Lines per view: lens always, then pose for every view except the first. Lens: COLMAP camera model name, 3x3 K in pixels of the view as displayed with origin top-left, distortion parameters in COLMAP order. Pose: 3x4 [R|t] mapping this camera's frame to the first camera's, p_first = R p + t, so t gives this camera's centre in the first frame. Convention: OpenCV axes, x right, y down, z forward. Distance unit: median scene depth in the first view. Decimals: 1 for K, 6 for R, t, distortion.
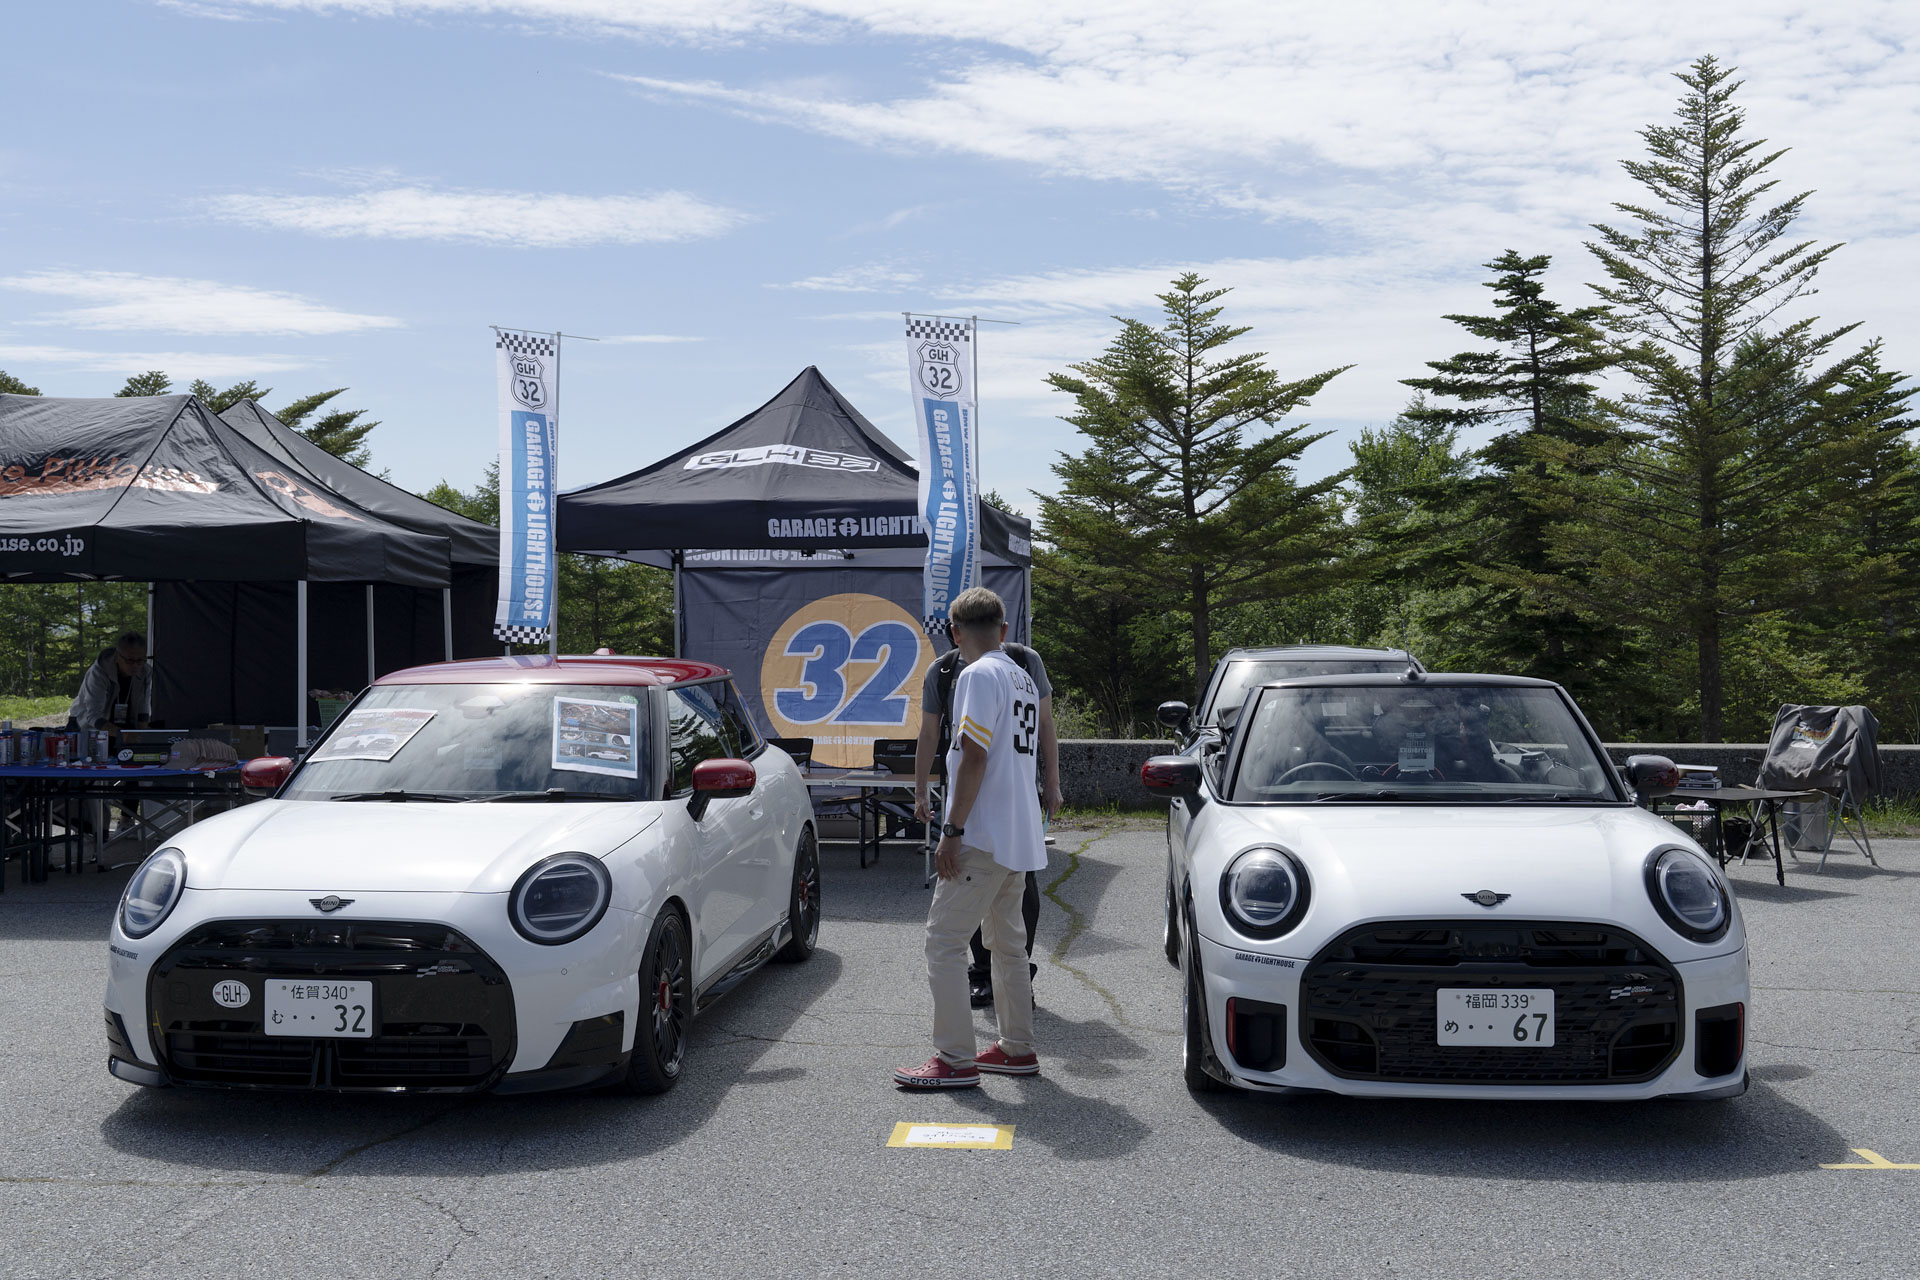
lens RADIAL K [[2075.9, 0, 960.0], [0, 2075.9, 640.0], [0, 0, 1]] dist [0.007825, 0.012248]
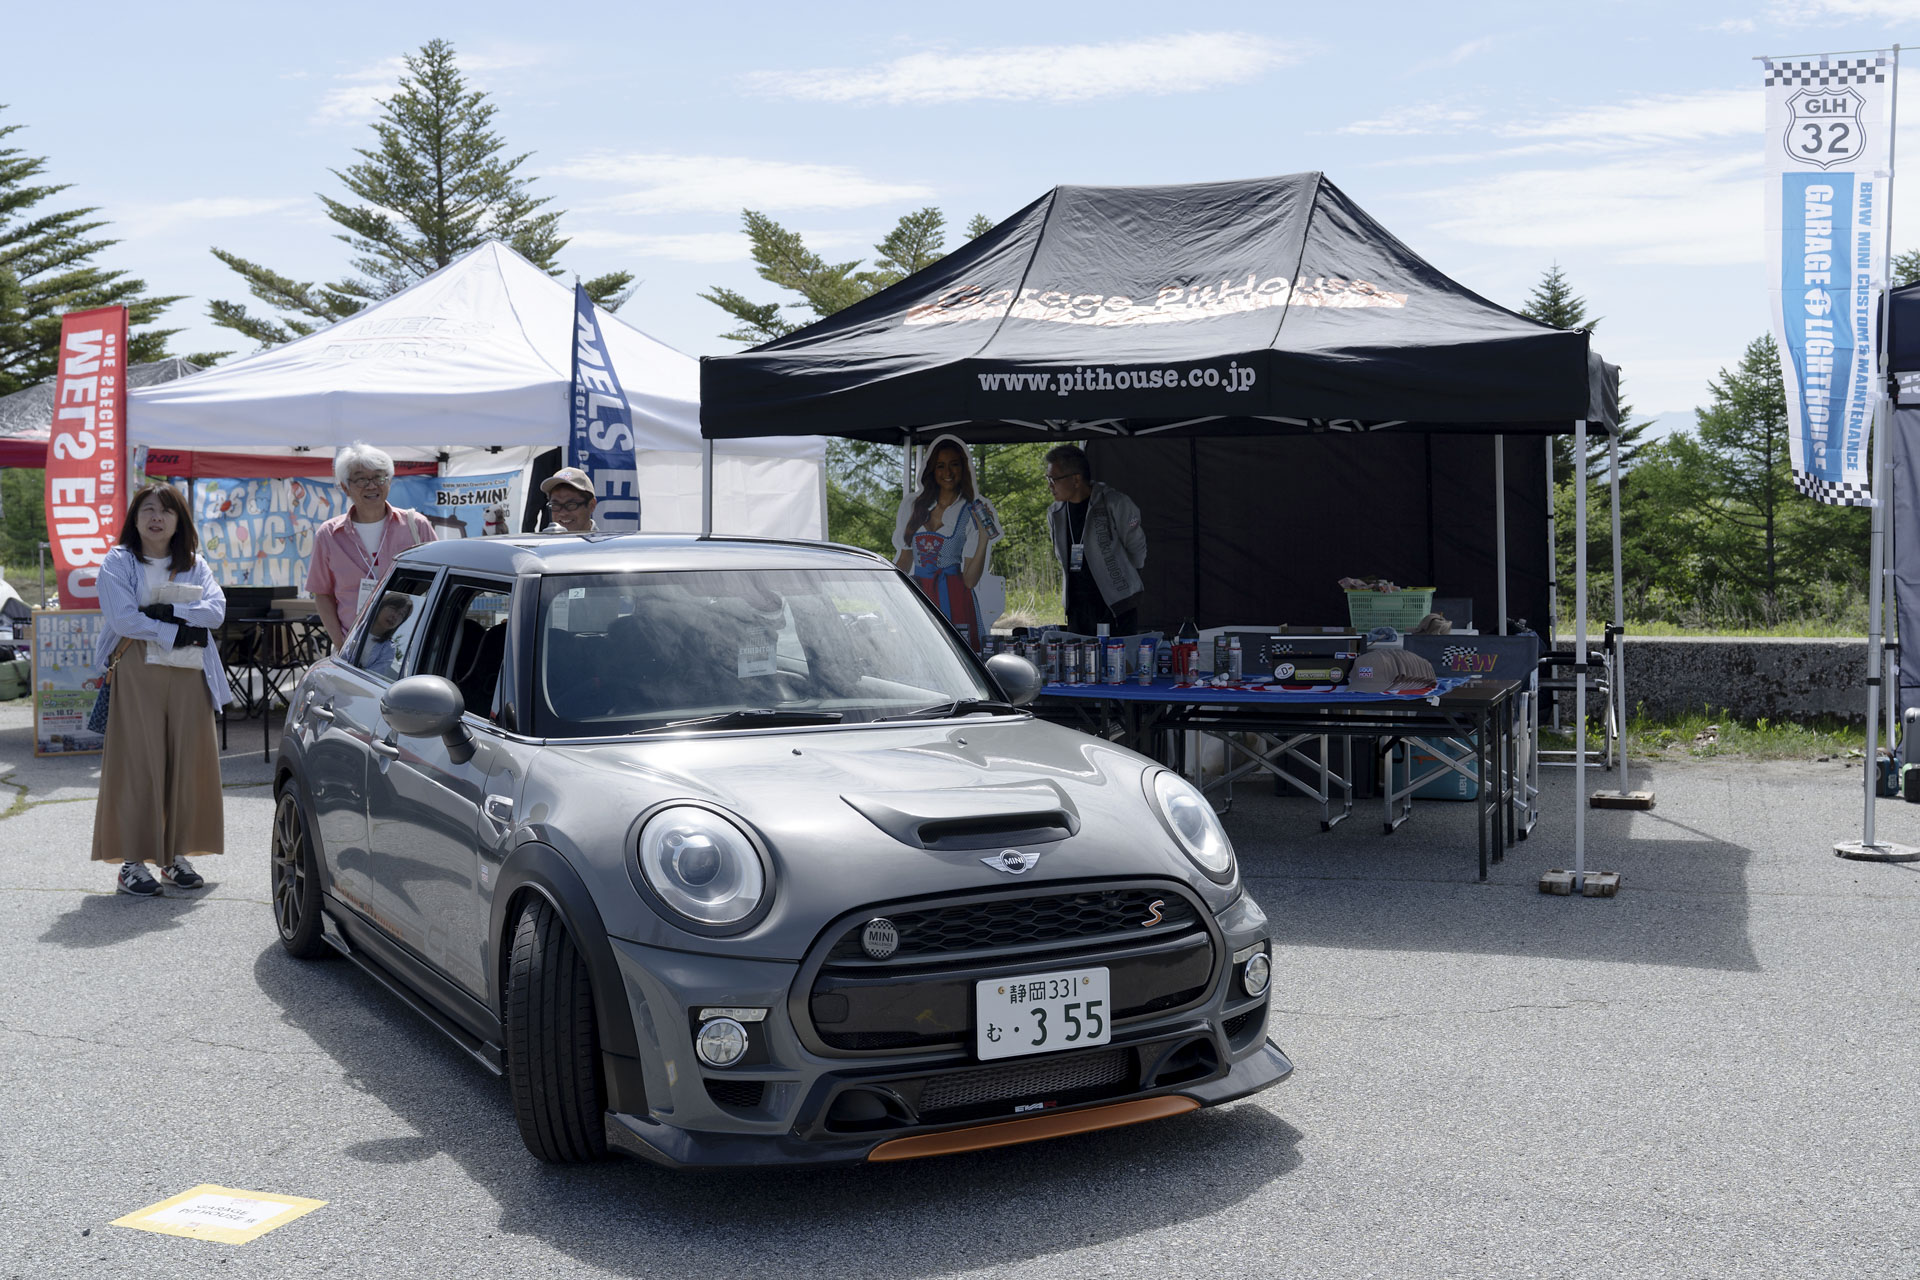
lens RADIAL K [[2216.5, 0, 960.0], [0, 2216.5, 640.0], [0, 0, 1]] dist [0.010308, -0.005189]
pose [[0.968459, 0.003104, -0.249153, -0.319044], [0.010333, 0.998562, 0.052605, 0.003071], [0.248958, -0.053521, 0.967034, 0.230404]]
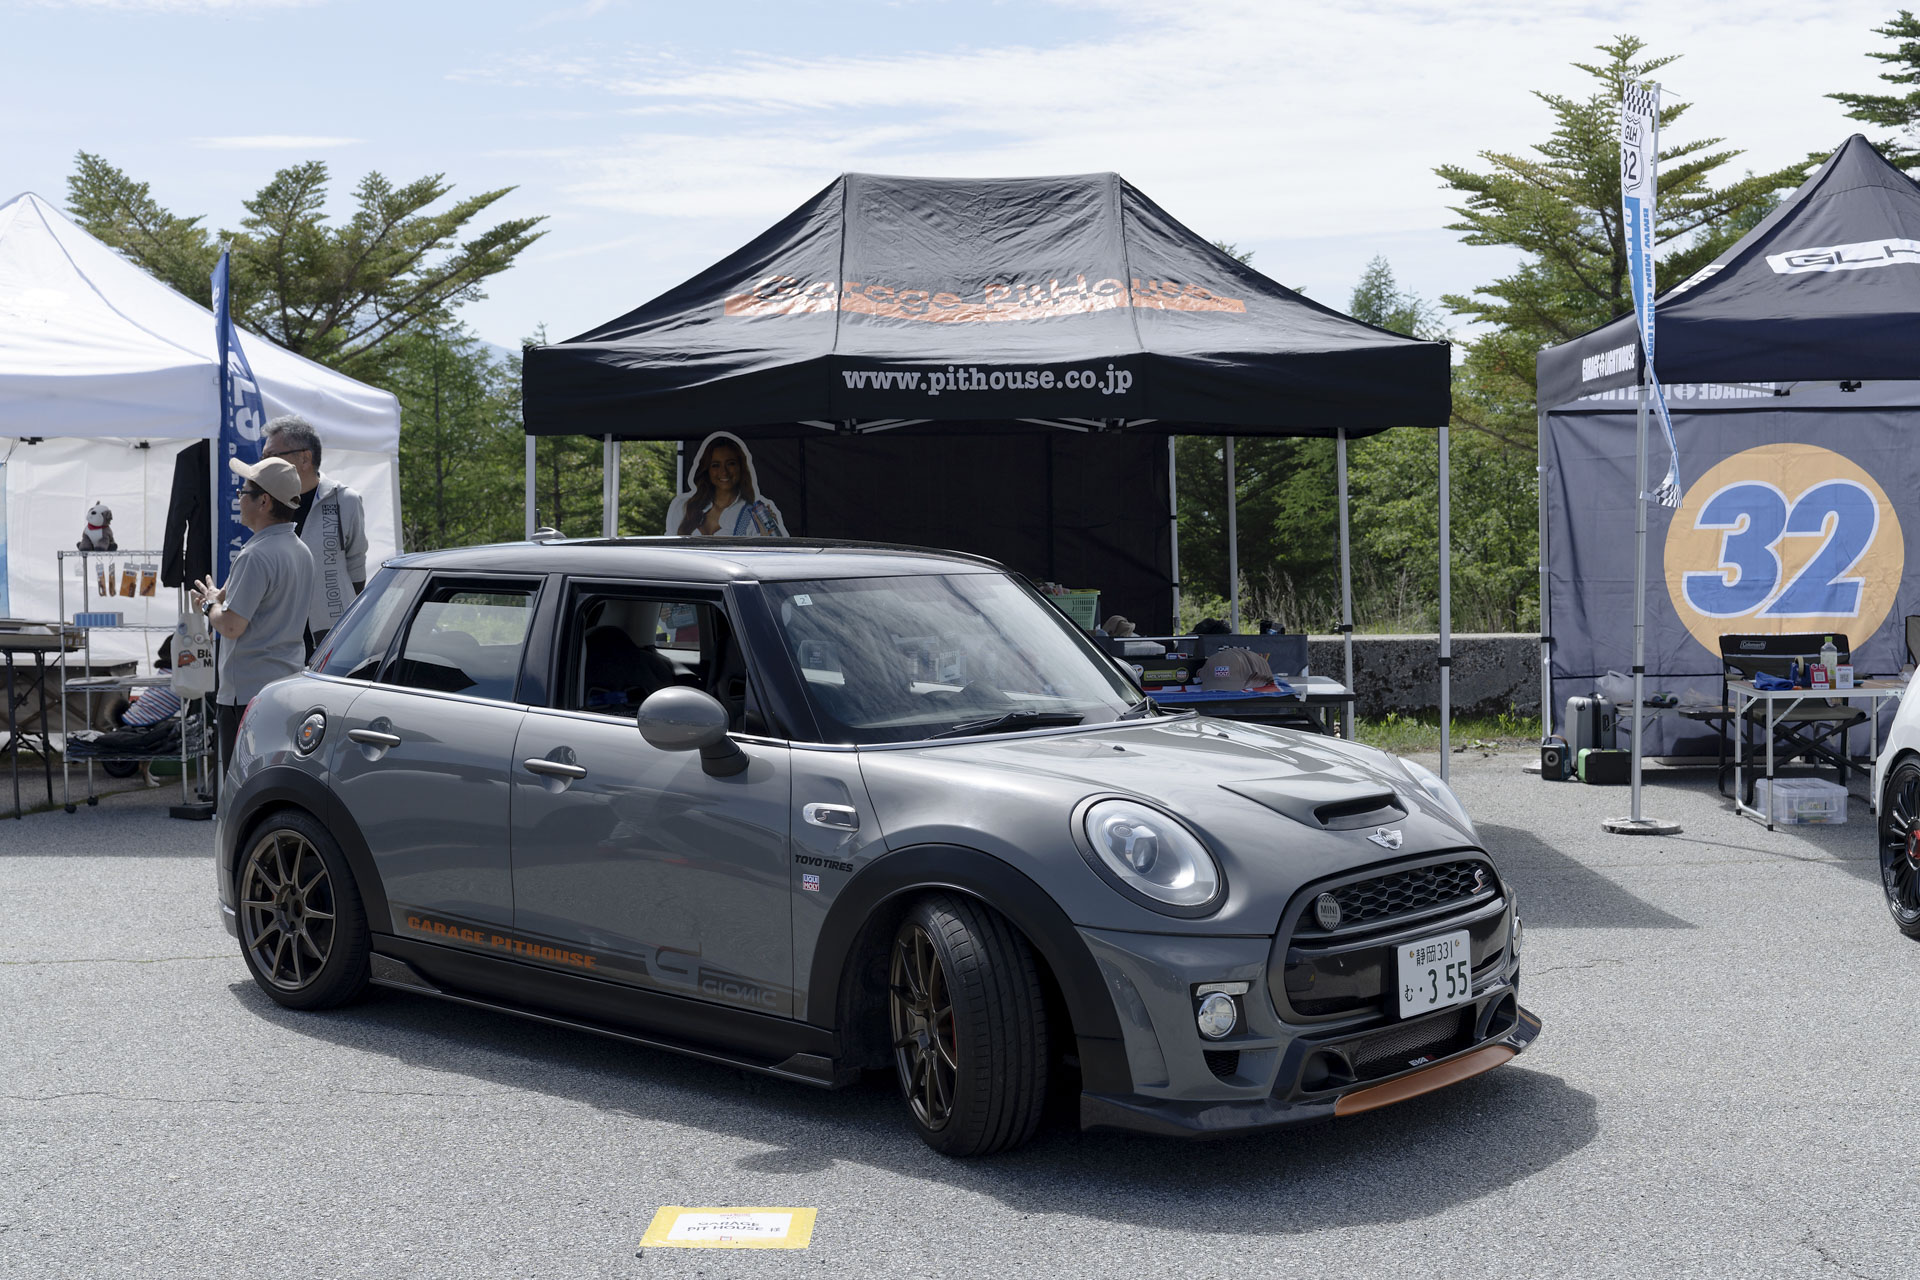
lens RADIAL K [[2549.8, 0, 960.0], [0, 2549.8, 640.0], [0, 0, 1]] dist [0.017387, 0.059892]
pose [[0.994883, -0.017922, 0.099434, -0.549764], [0.013011, 0.998673, 0.049820, -0.000771], [-0.100195, -0.048272, 0.993796, 0.127360]]
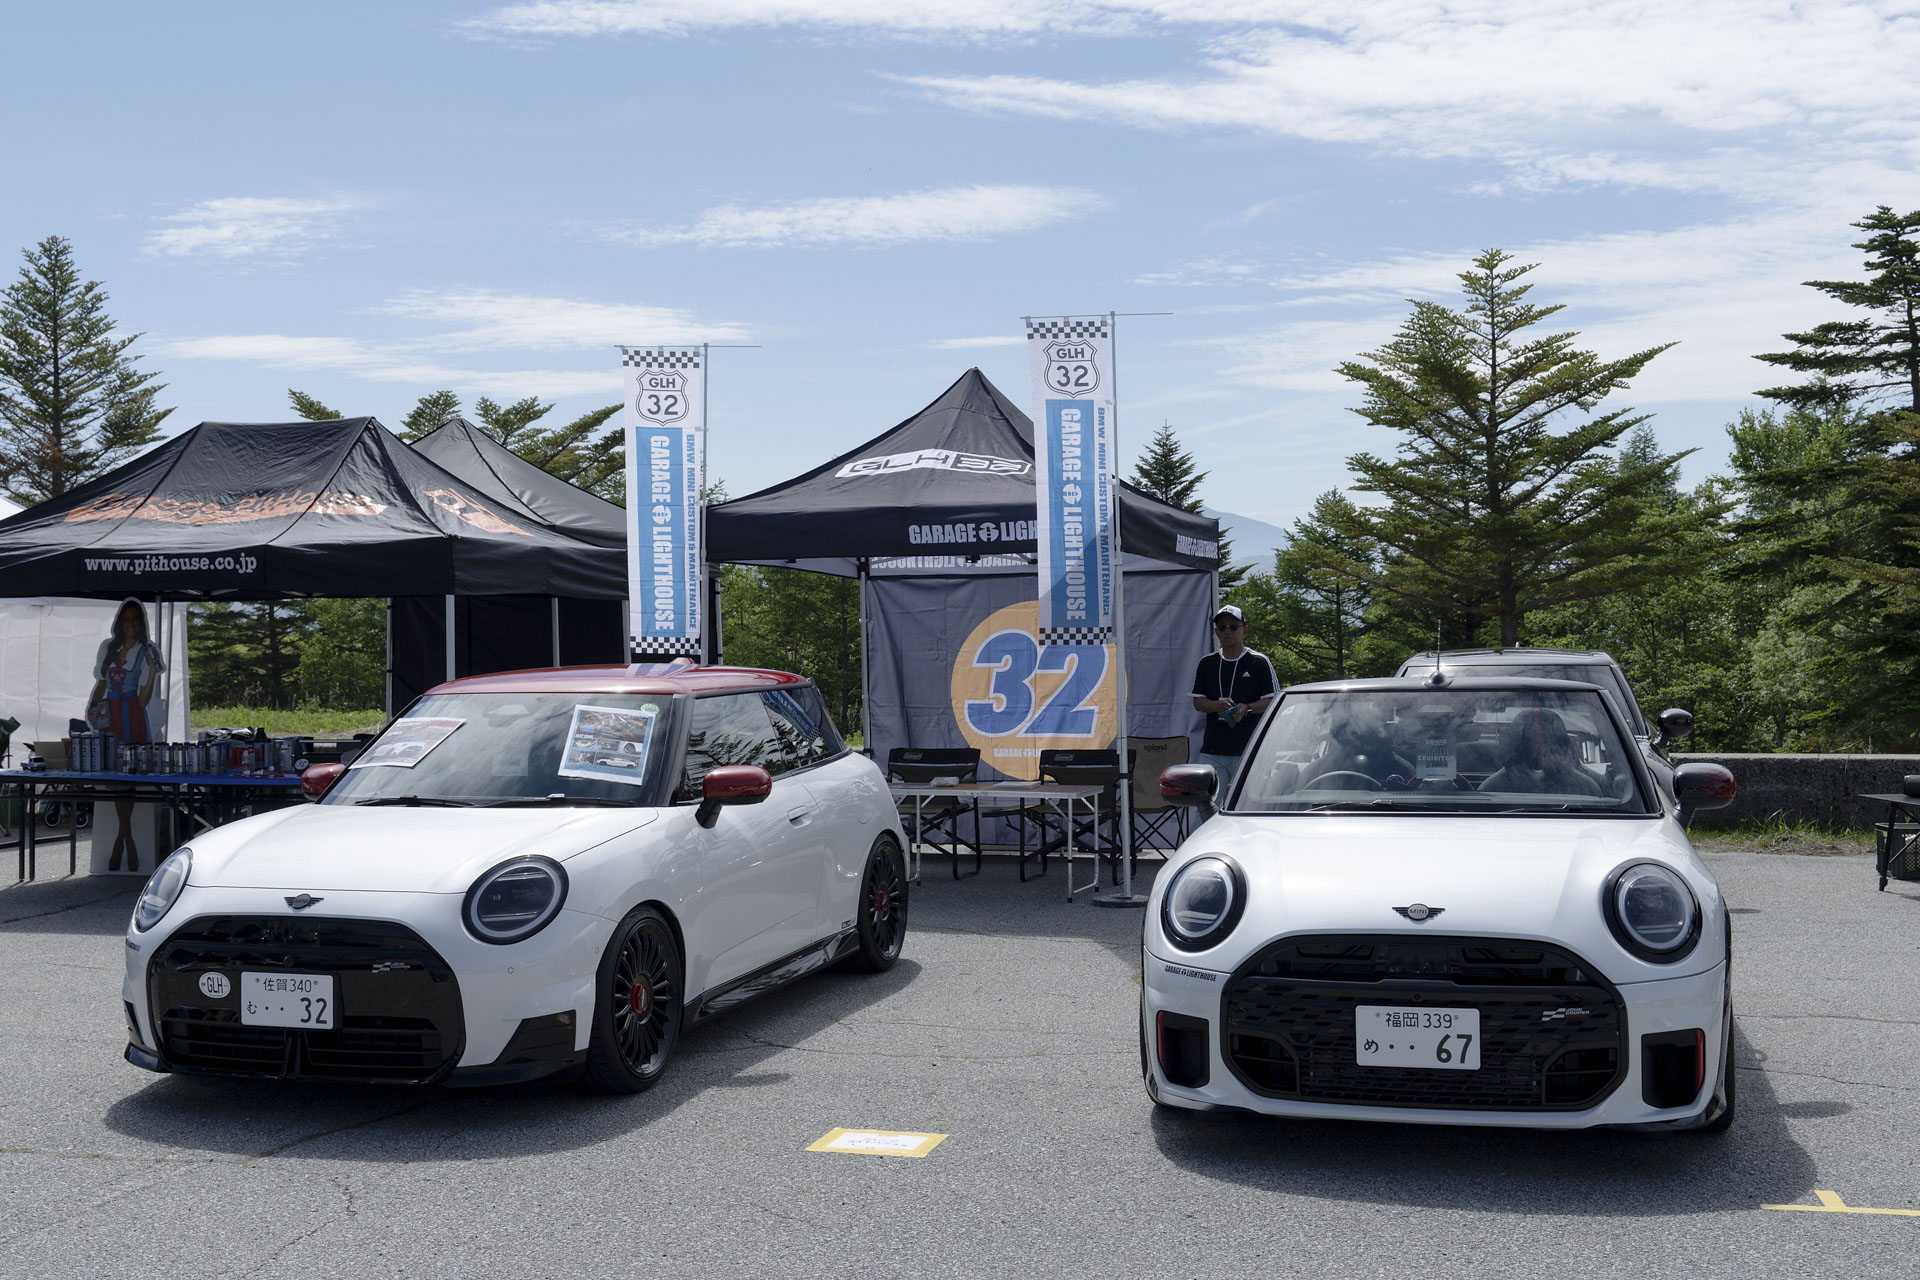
lens RADIAL K [[2181.0, 0, 933.1], [0, 2181.0, 643.8], [0, 0, 1]] dist [0.016542, 0.012092]
pose [[0.980946, -0.008968, -0.194074, 0.122541], [0.008494, 0.999959, -0.003274, 0.001378], [0.194096, 0.001563, 0.980981, -0.013415]]
